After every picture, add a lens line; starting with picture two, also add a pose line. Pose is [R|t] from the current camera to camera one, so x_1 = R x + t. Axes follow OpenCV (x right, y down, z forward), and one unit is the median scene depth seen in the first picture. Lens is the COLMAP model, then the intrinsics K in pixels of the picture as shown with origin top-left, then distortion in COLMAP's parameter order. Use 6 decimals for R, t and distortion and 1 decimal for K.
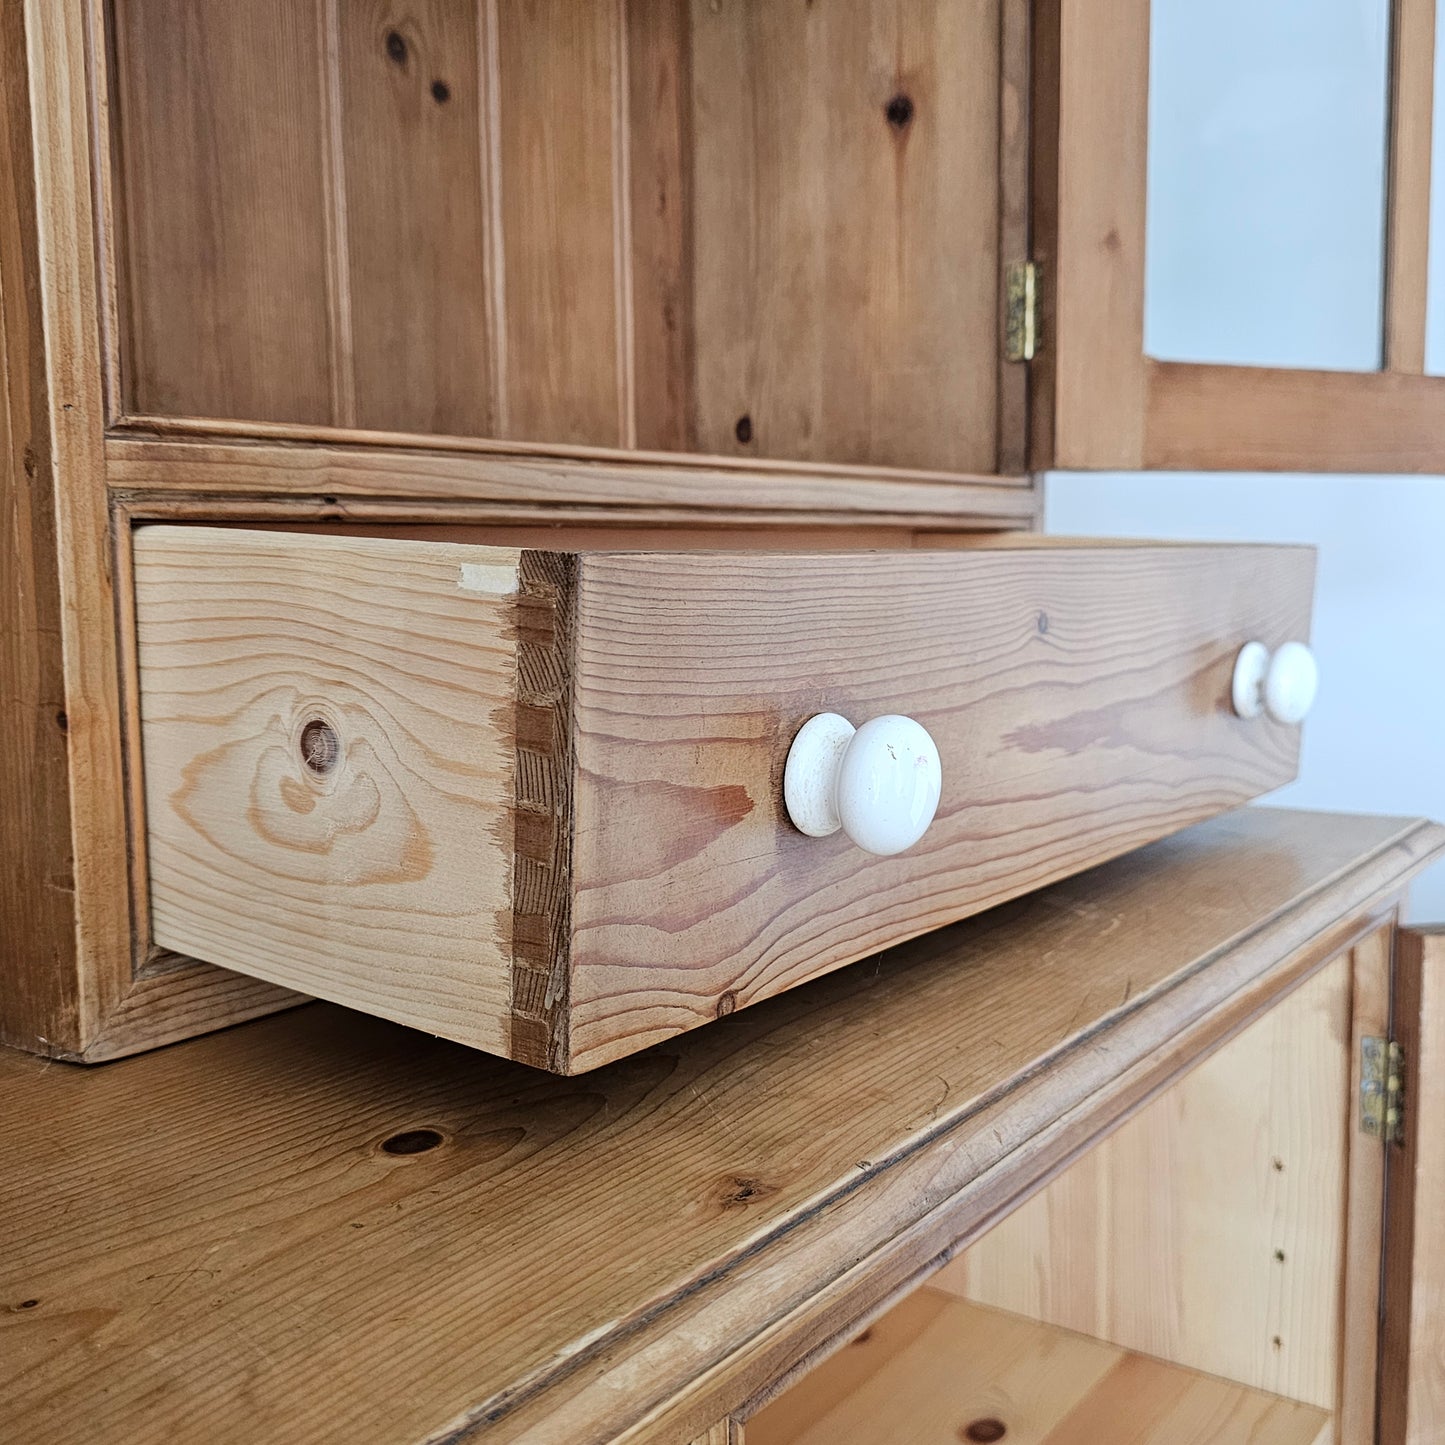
lens RADIAL K [[1524.0, 0, 730.3], [0, 1524.0, 730.0], [0, 0, 1]] dist [0.011811, 0.000000]
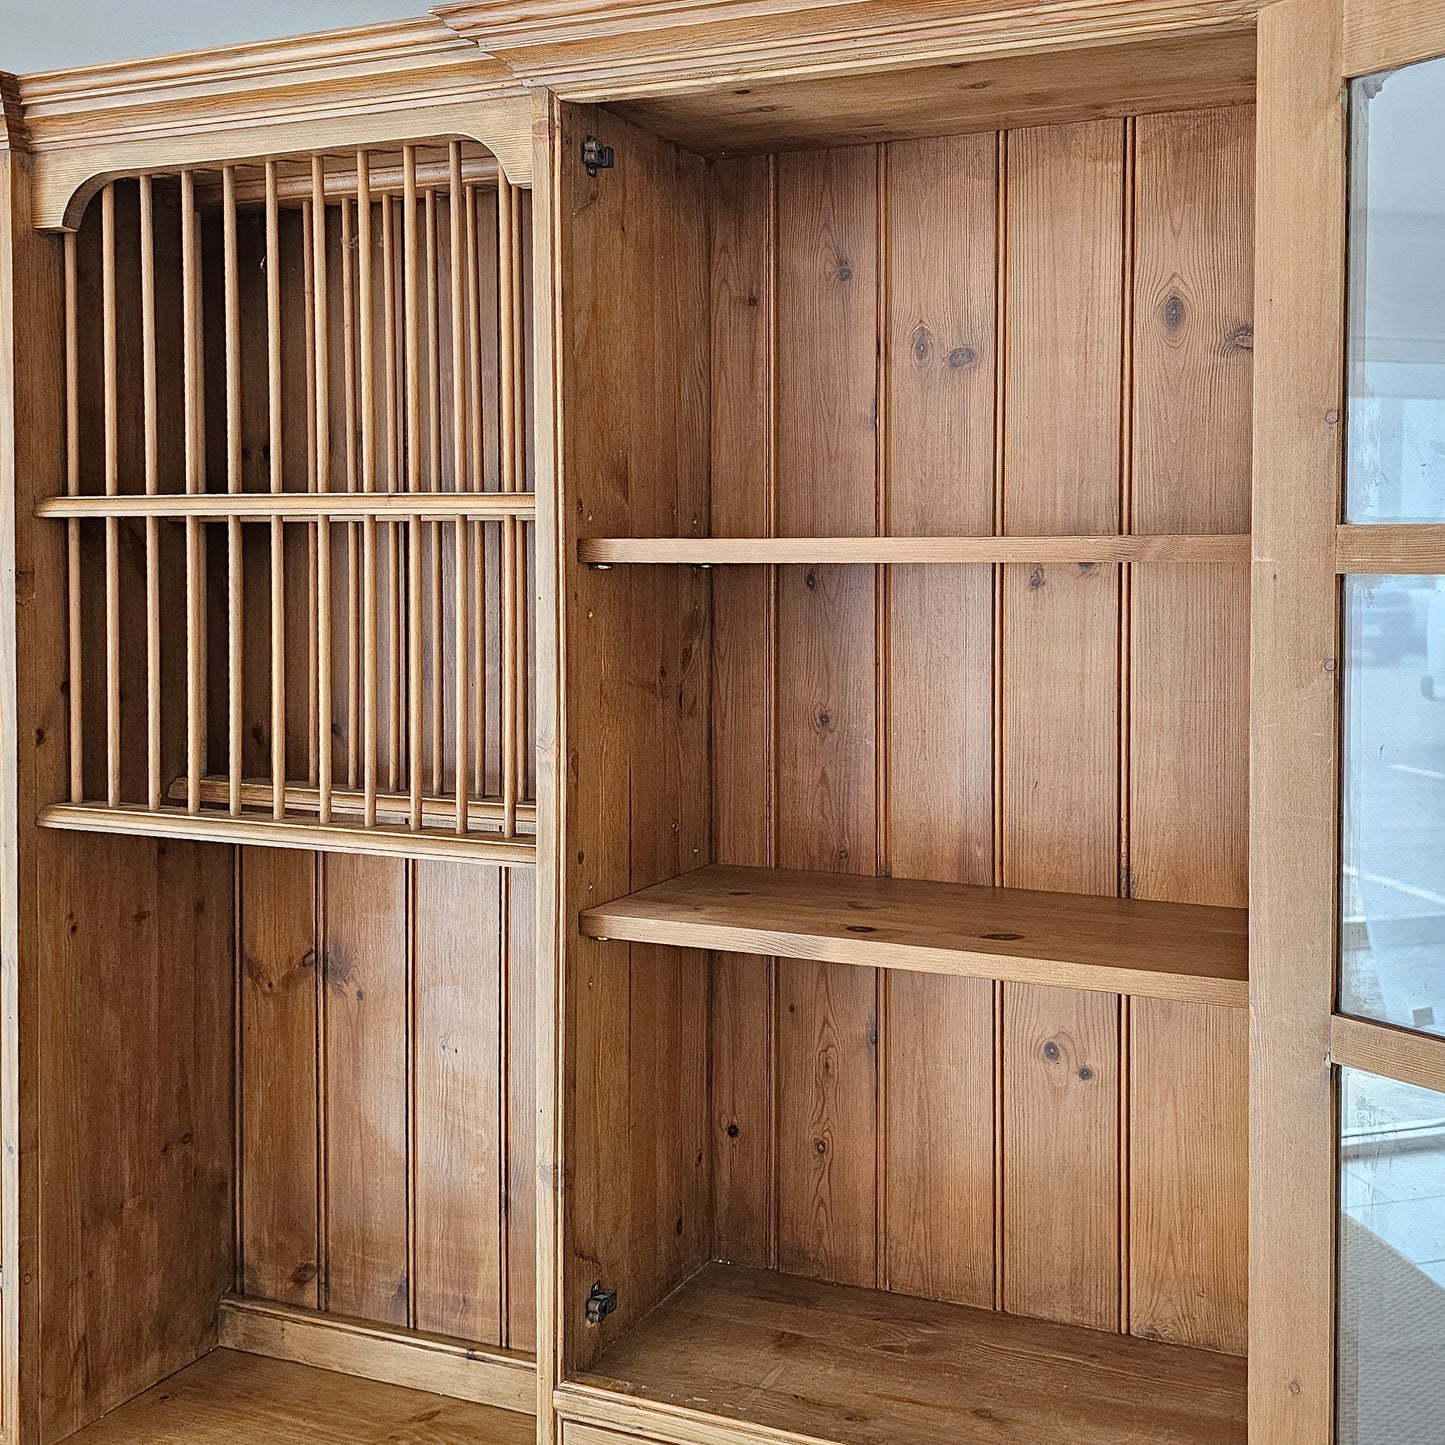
lens RADIAL K [[1580.5, 0, 892.6], [0, 1580.5, 609.8], [0, 0, 1]] dist [0.031756, 0.000000]
pose [[0.266769, 0.040547, -0.962907, 1.534974], [-0.114240, 0.993401, 0.010182, -1.032589], [0.956966, 0.107286, 0.269641, 0.368284]]
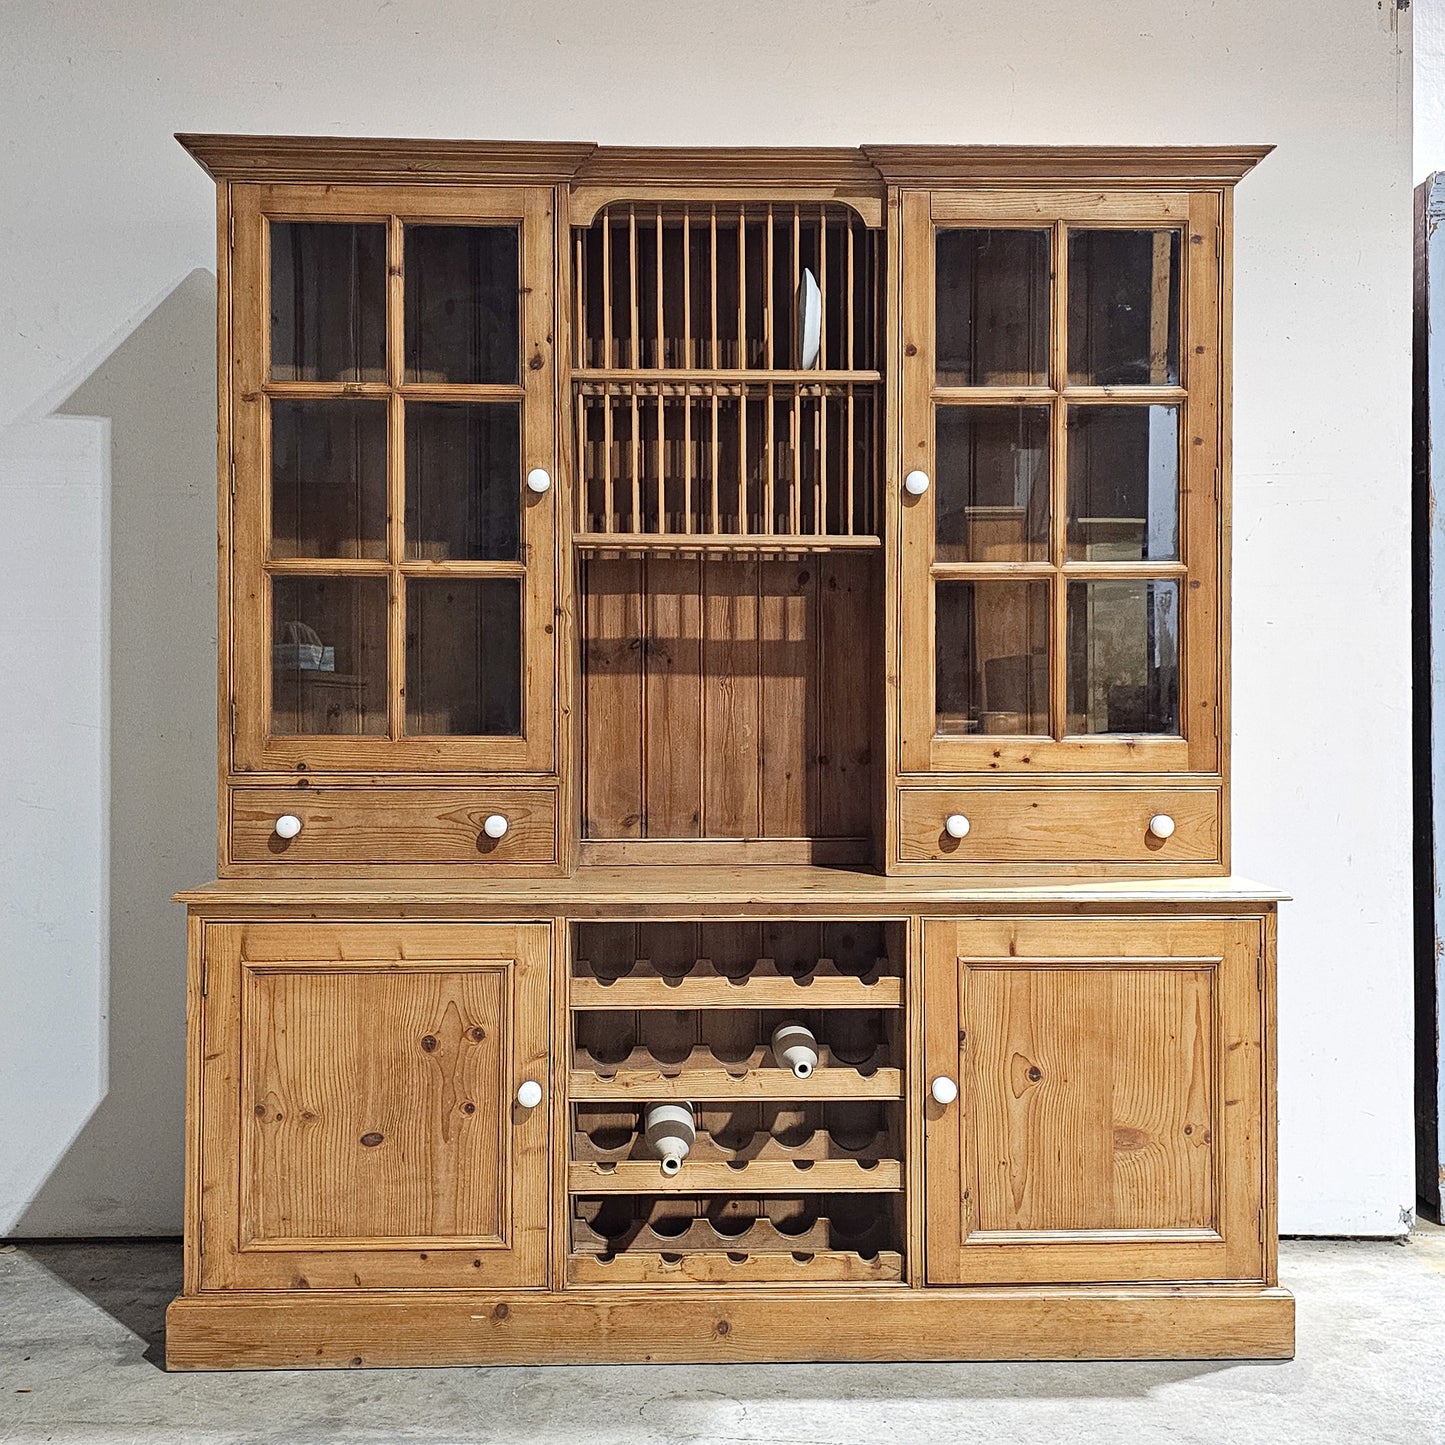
lens RADIAL K [[1691.7, 0, 713.0], [0, 1691.7, 726.2], [0, 0, 1]] dist [0.044341, 0.000000]
pose [[0.618873, 0.021853, -0.785187, 2.730780], [-0.093745, 0.994523, -0.046209, -0.003570], [0.779877, 0.102205, 0.617532, -2.338046]]
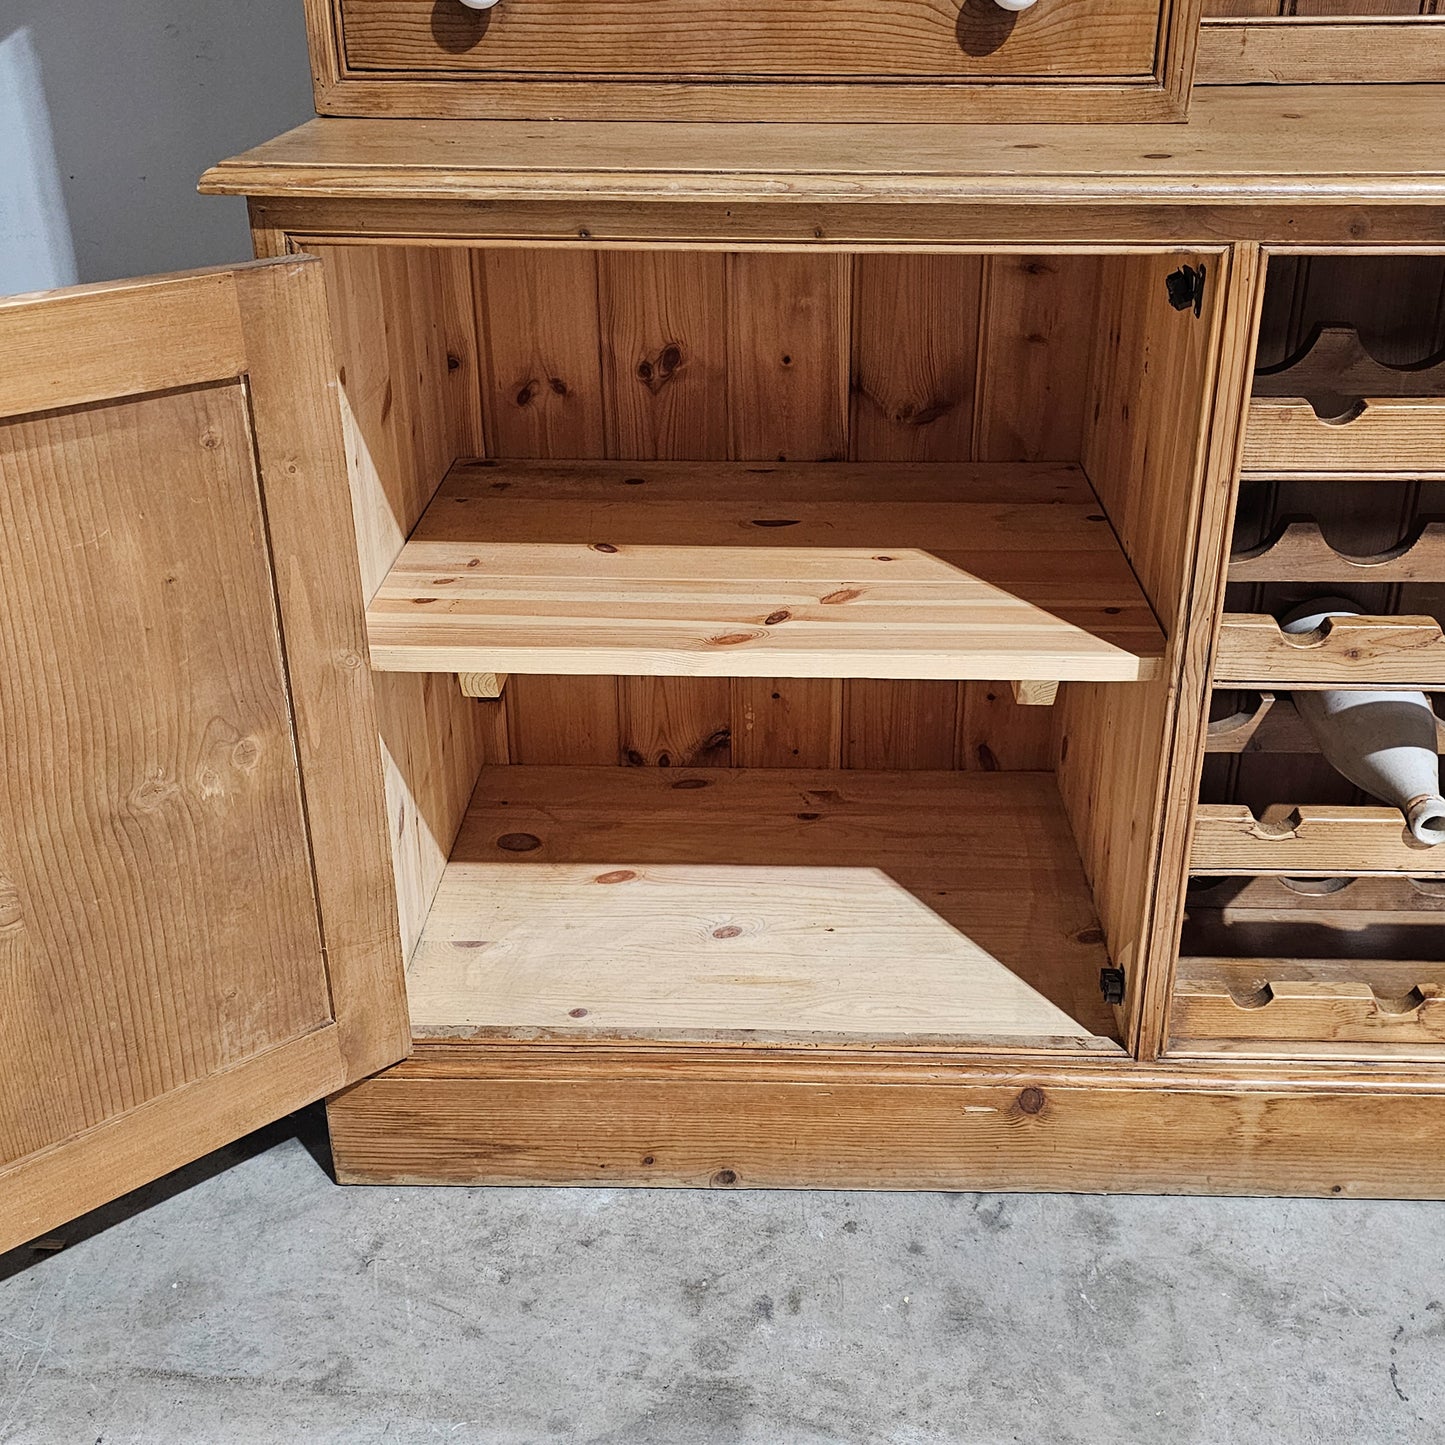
lens RADIAL K [[1683.8, 0, 763.8], [0, 1683.8, 685.0], [0, 0, 1]] dist [0.057123, 0.000000]
pose [[0.582272, 0.359607, -0.729138, 0.443019], [-0.093807, 0.920583, 0.379115, 0.123203], [0.807564, -0.152349, 0.569763, -1.385991]]
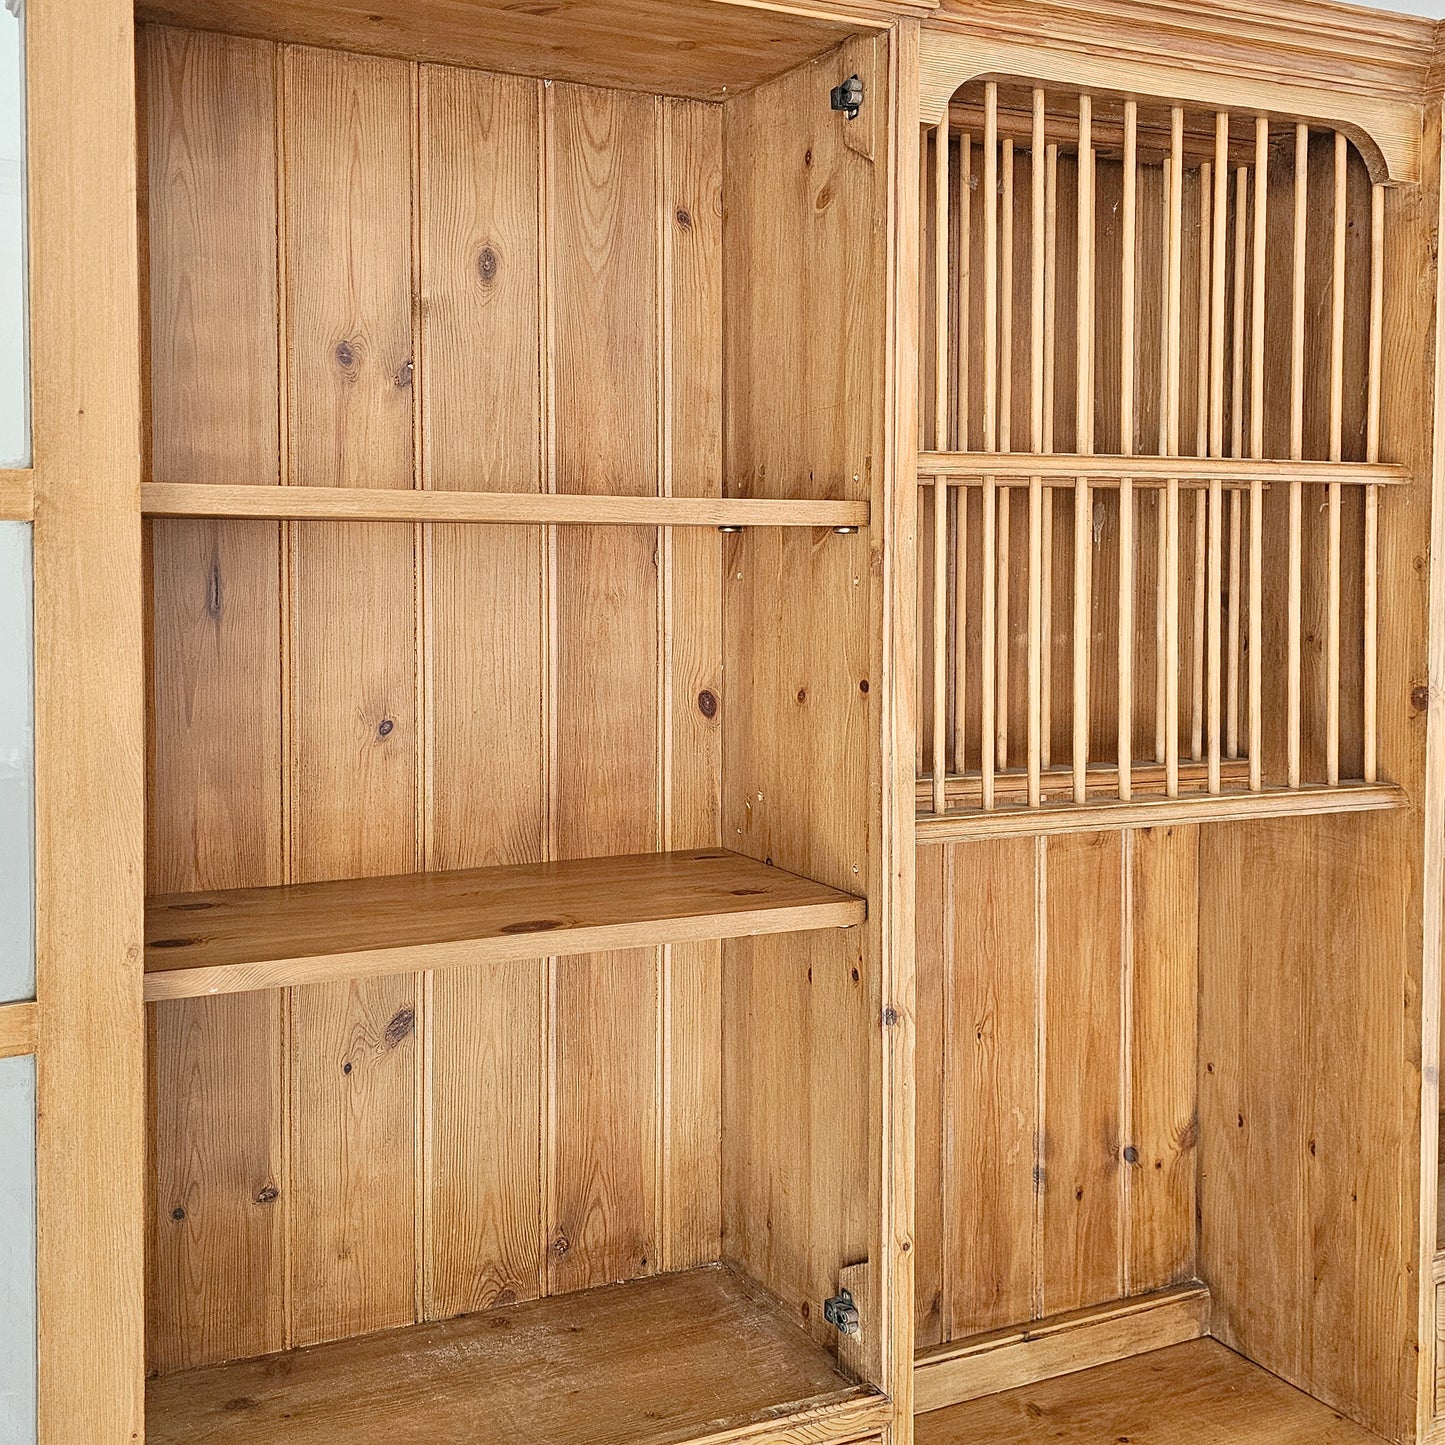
lens RADIAL K [[1580.5, 0, 530.0], [0, 1580.5, 599.2], [0, 0, 1]] dist [0.031756, 0.000000]
pose [[0.873282, 0.032373, -0.486139, -0.275201], [-0.064889, 0.996629, -0.050198, -0.765754], [0.482875, 0.075382, 0.872439, -1.781859]]
